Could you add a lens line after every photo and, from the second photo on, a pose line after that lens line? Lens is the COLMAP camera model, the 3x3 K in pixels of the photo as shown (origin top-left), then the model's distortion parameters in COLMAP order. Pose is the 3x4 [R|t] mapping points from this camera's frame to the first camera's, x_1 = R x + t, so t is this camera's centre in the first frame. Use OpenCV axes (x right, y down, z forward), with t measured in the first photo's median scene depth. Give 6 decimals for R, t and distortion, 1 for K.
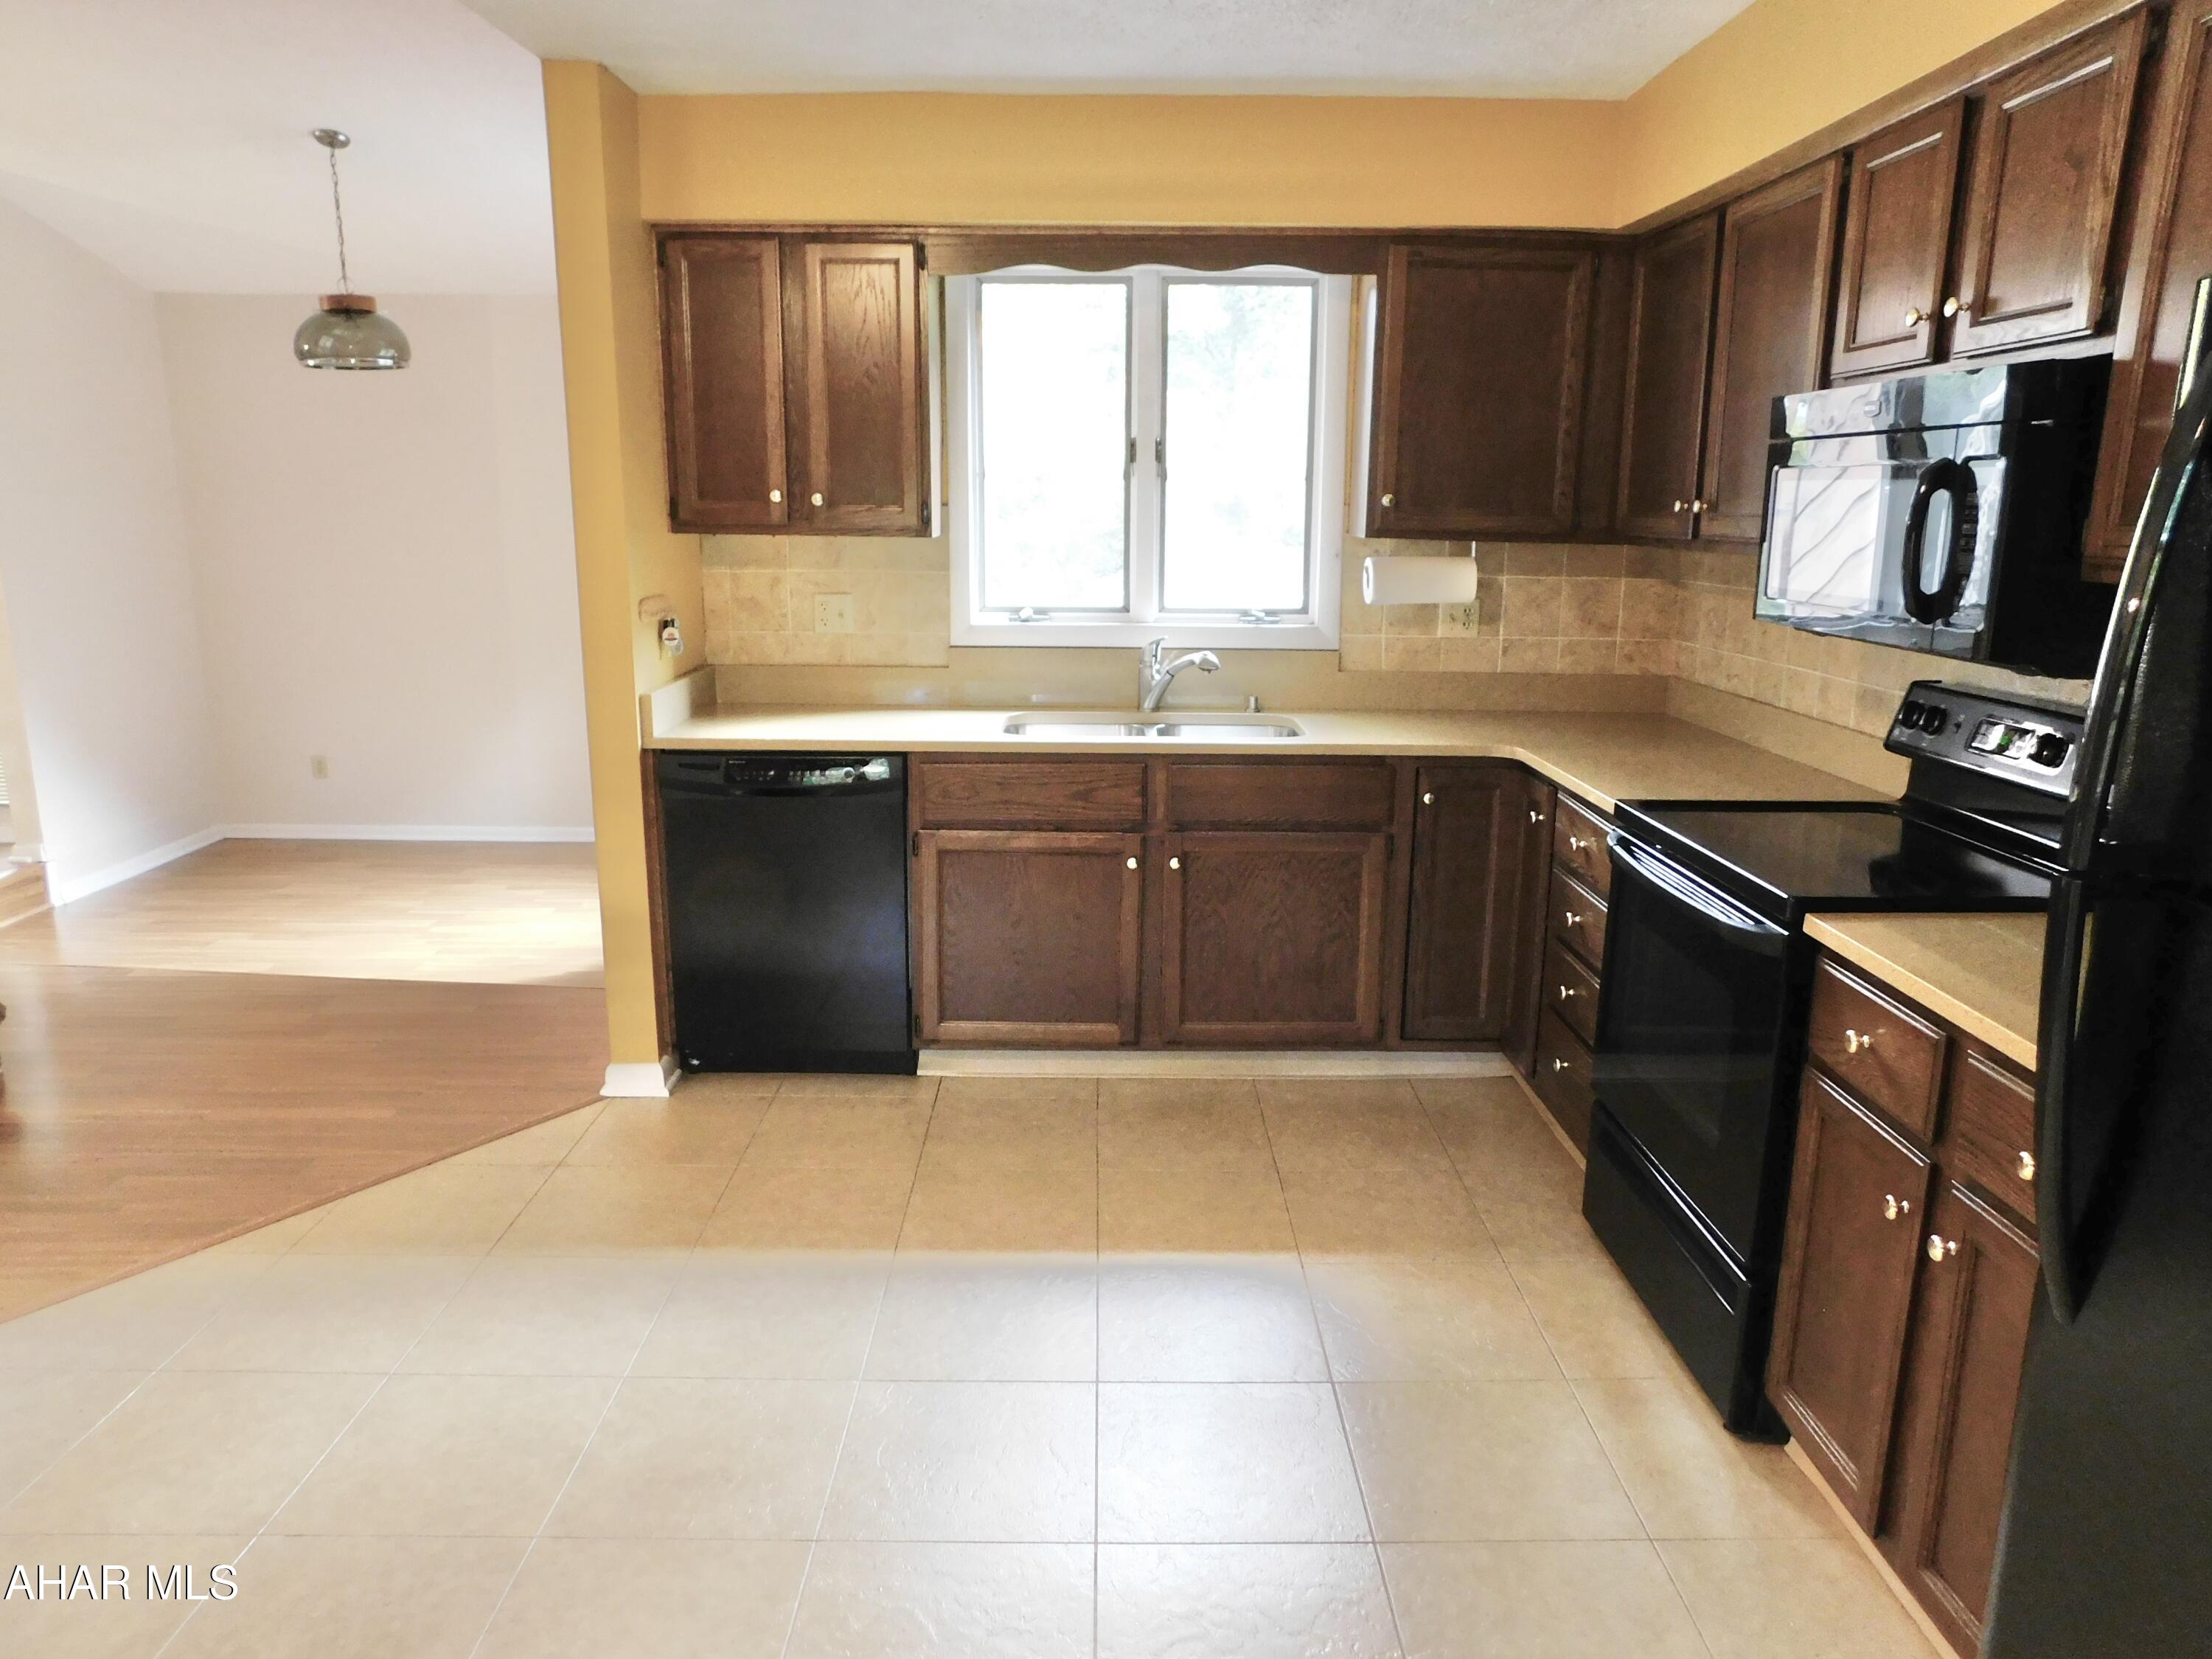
lens RADIAL K [[1472.2, 0, 1106.0], [0, 1472.2, 829.5], [0, 0, 1]] dist [-0.076245, 0.077905]
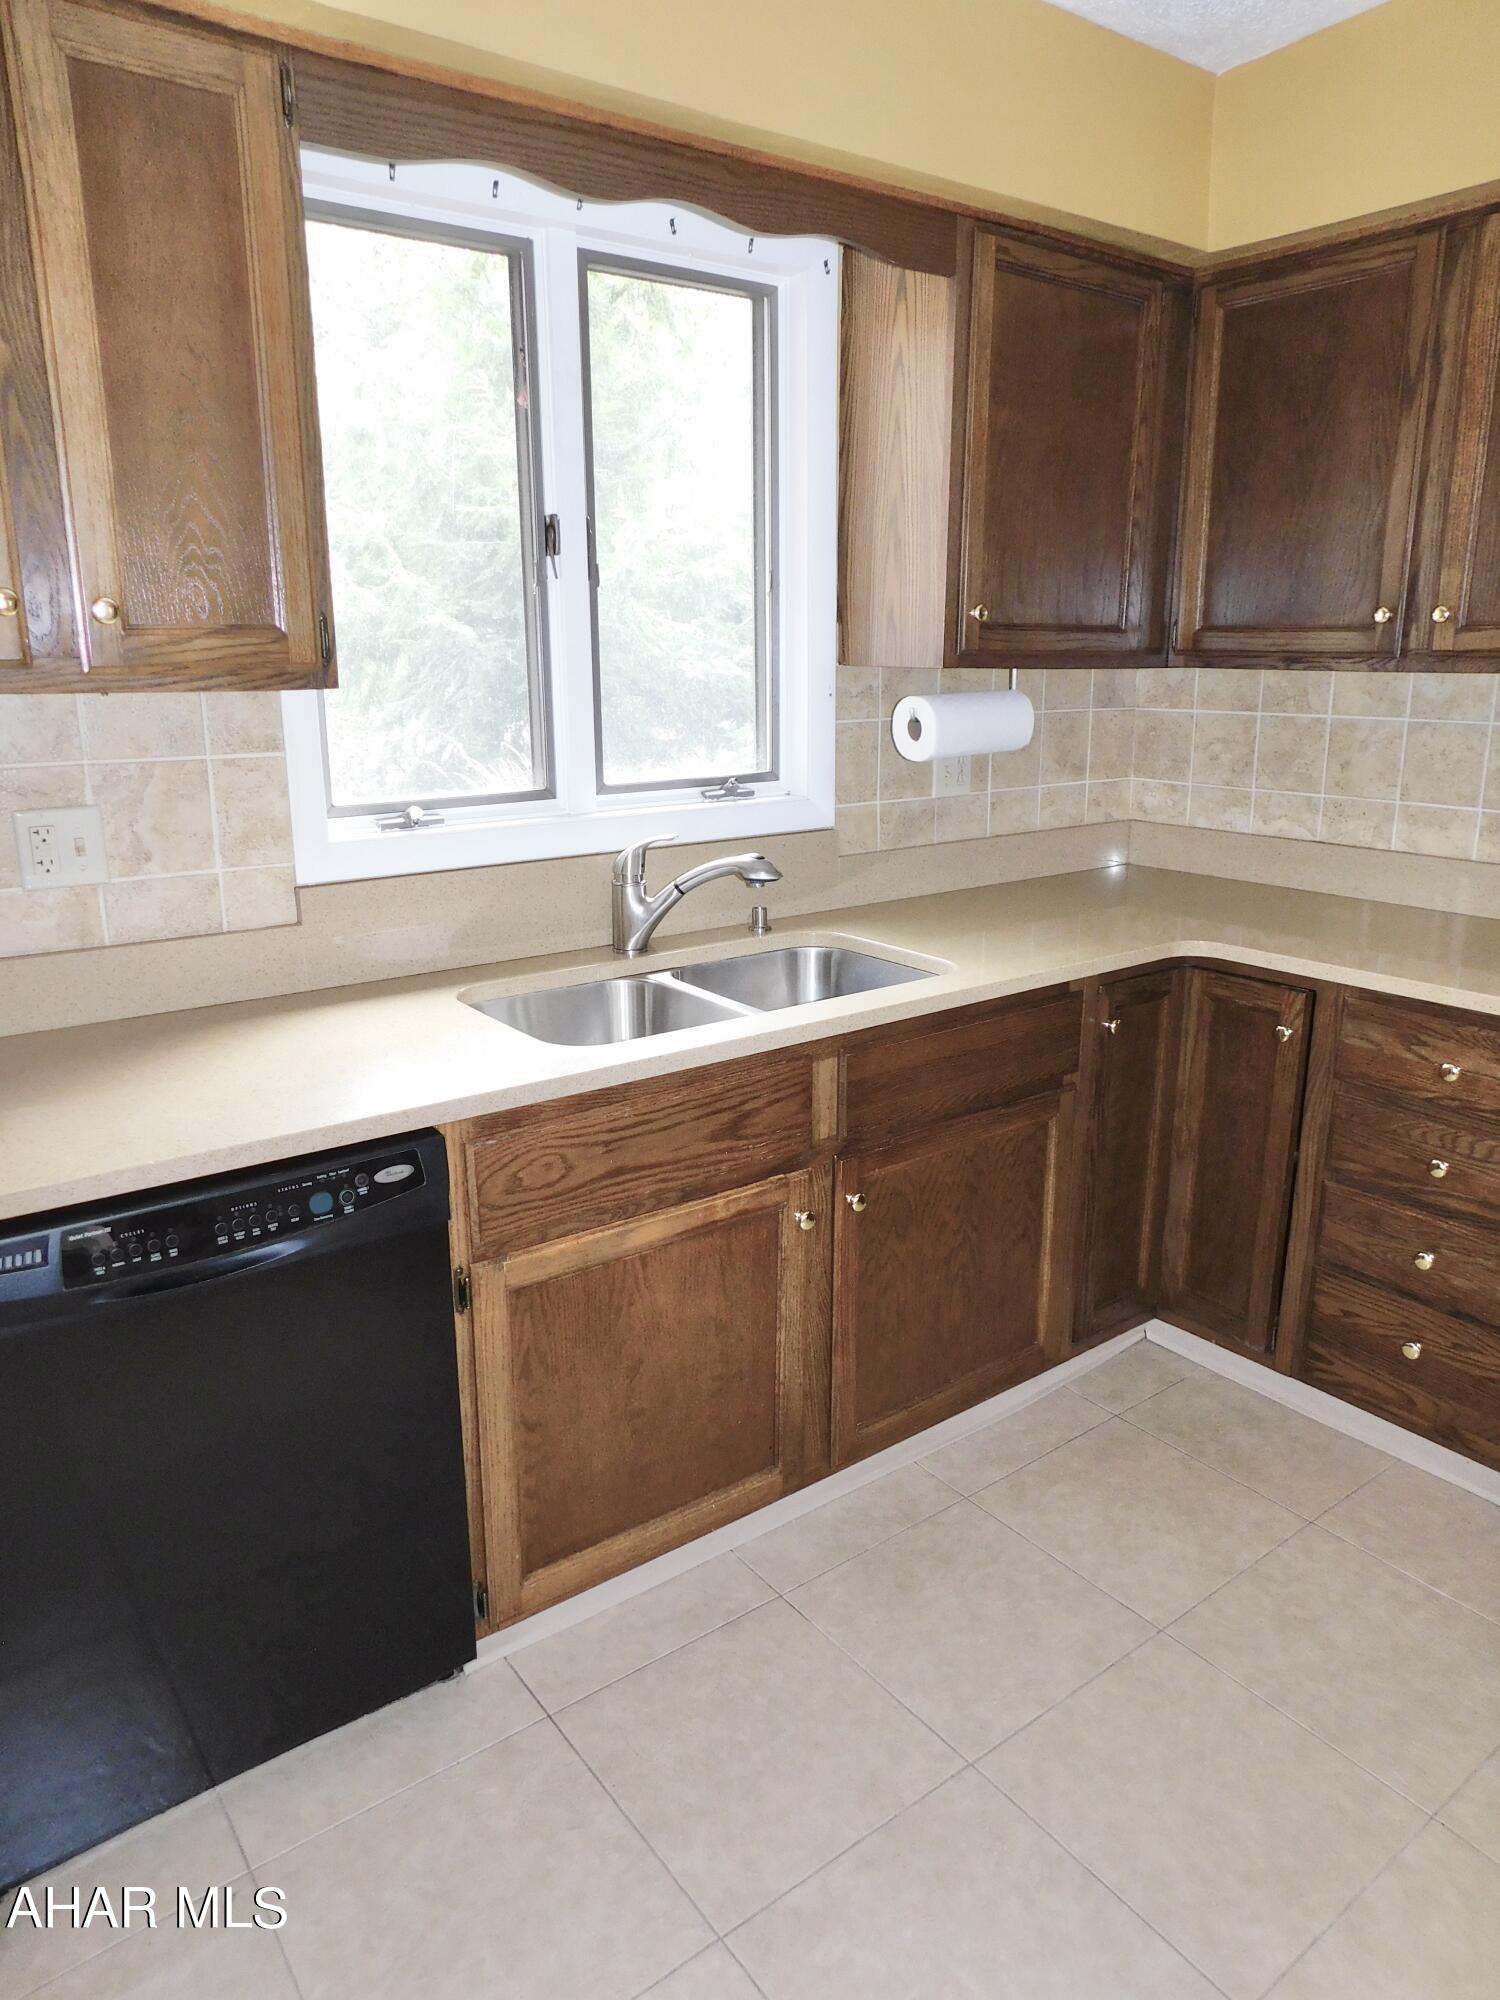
lens RADIAL K [[1344.9, 0, 750.0], [0, 1344.9, 1000.0], [0, 0, 1]] dist [-0.042293, 0.002607]
pose [[0.799806, -0.168873, 0.576014, -0.299876], [0.140880, 0.985616, 0.093343, -0.119428], [-0.583492, 0.006492, 0.812093, 0.553658]]
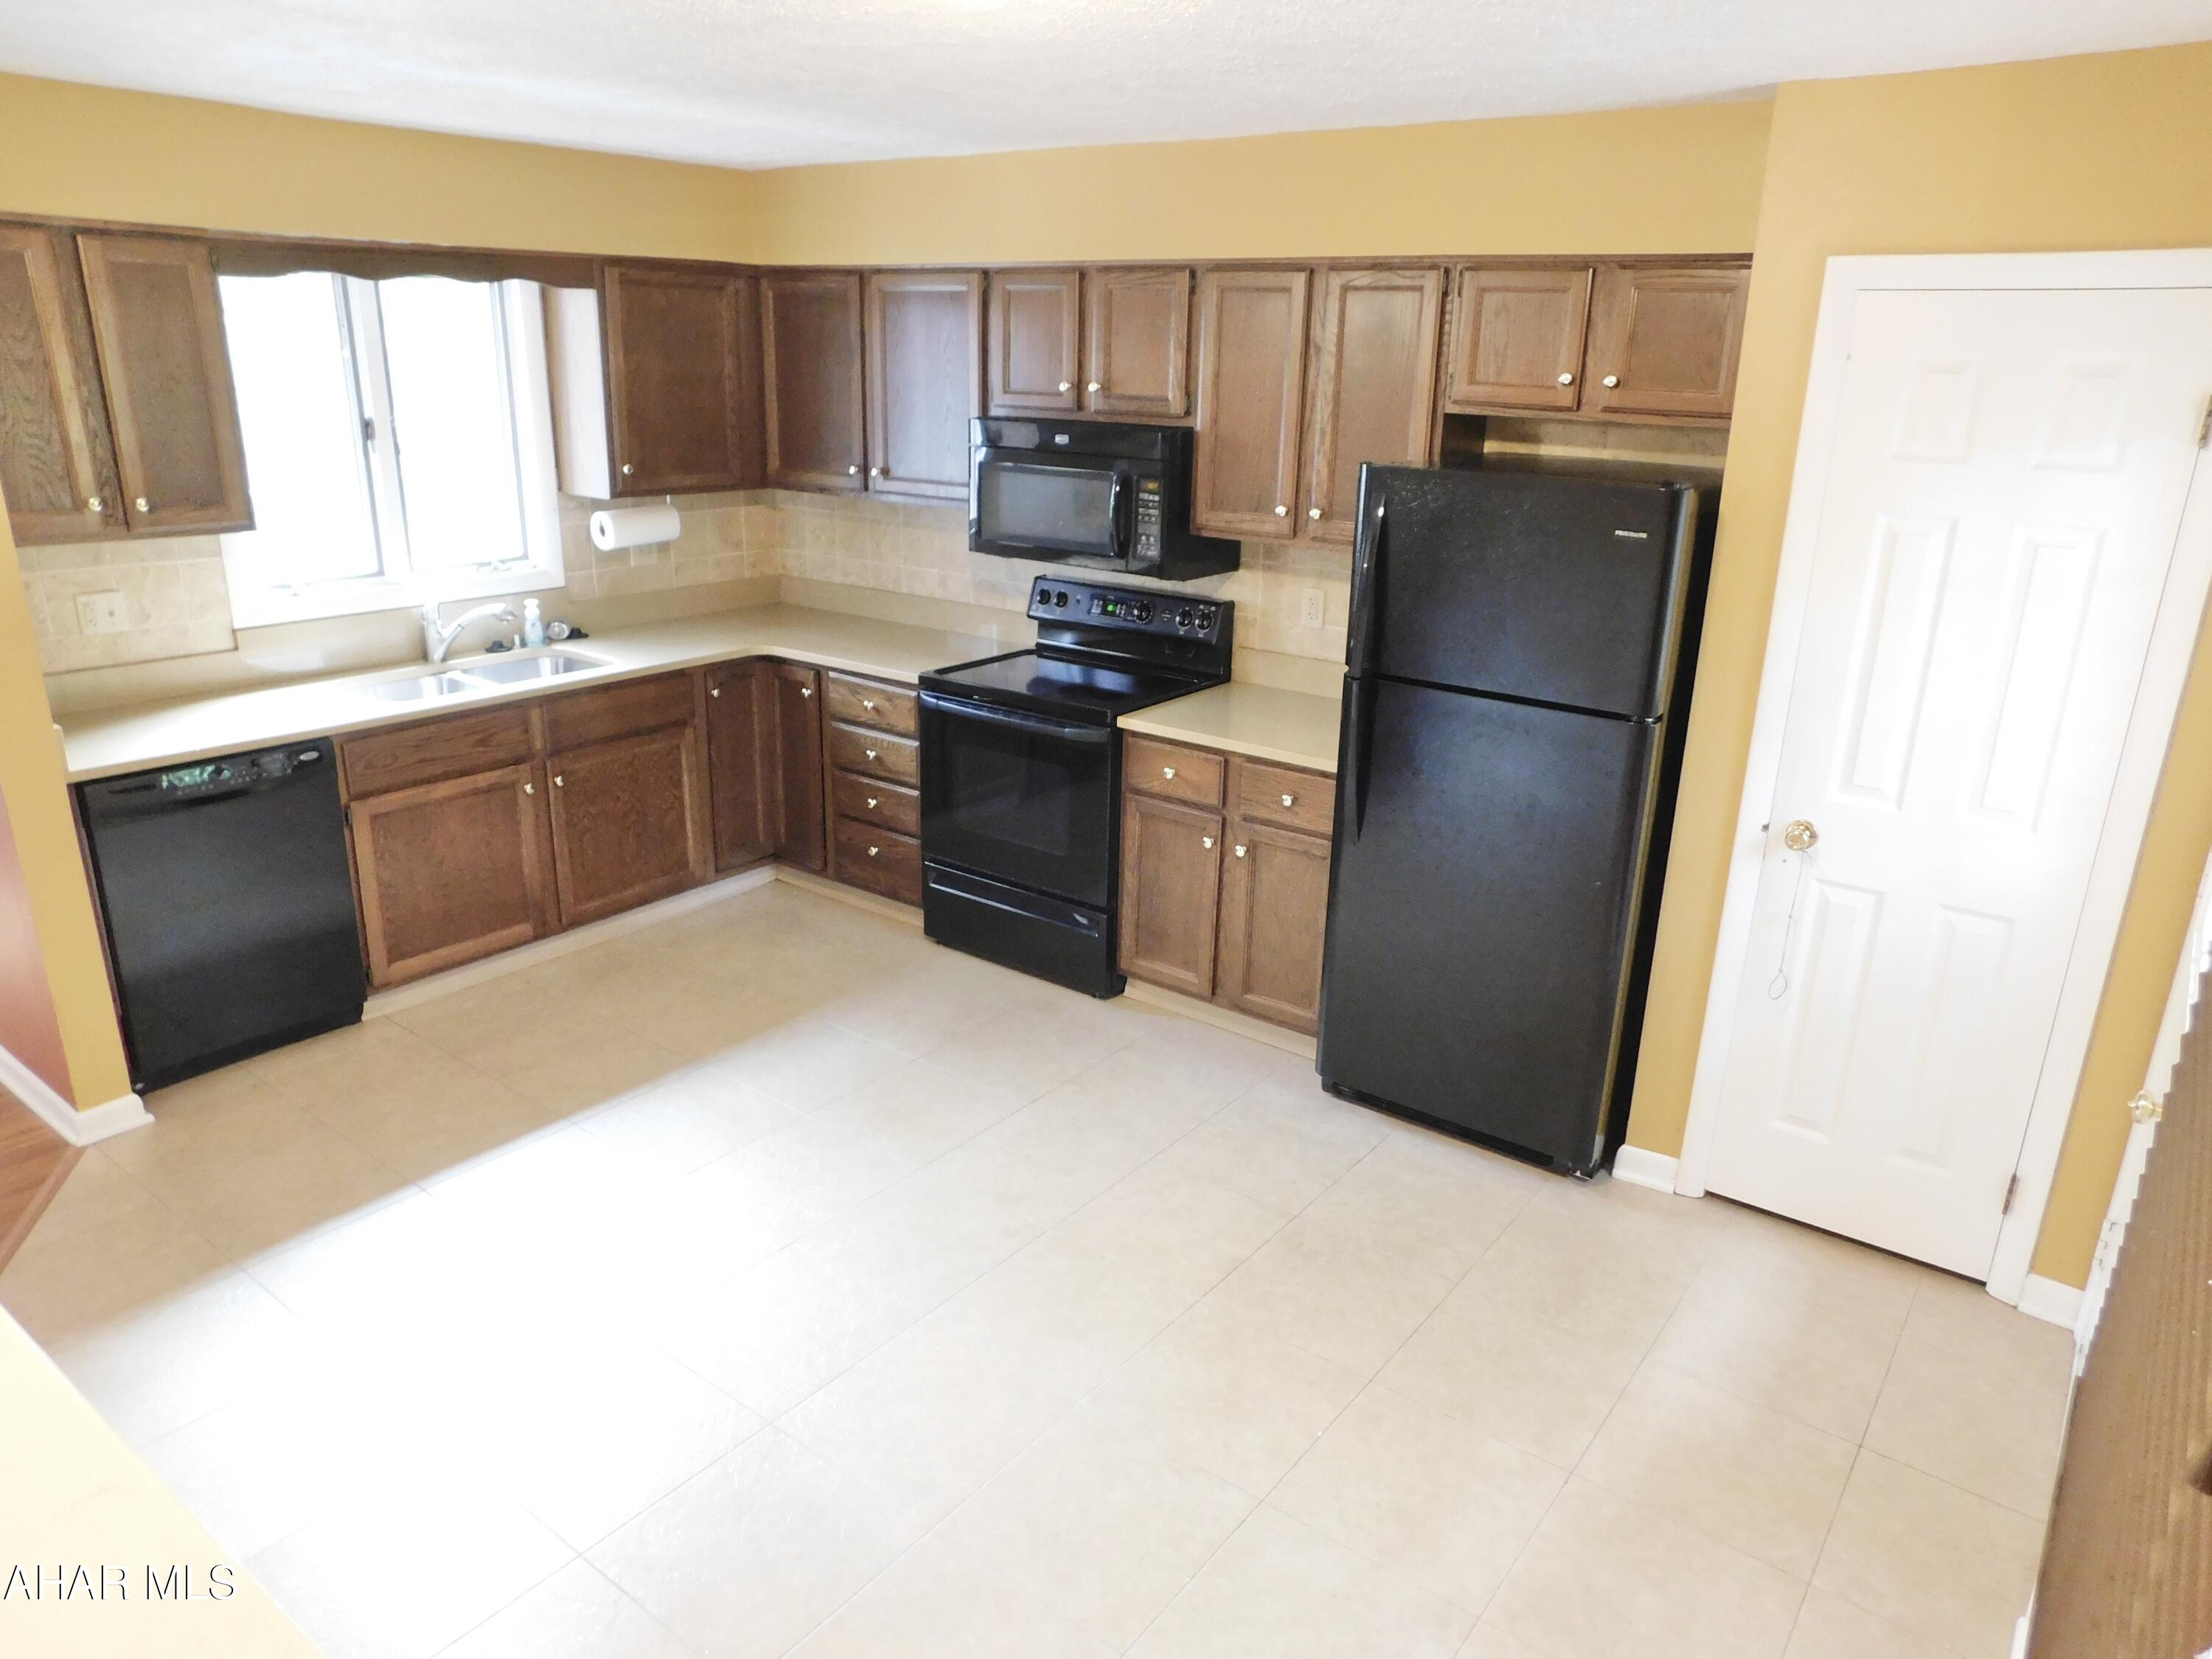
lens RADIAL K [[1472.2, 0, 1106.0], [0, 1472.2, 829.5], [0, 0, 1]] dist [-0.076245, 0.077905]
pose [[0.603114, -0.244569, 0.759236, -0.609083], [0.153663, 0.969630, 0.190277, -0.098925], [-0.782714, 0.001908, 0.622379, -0.122323]]
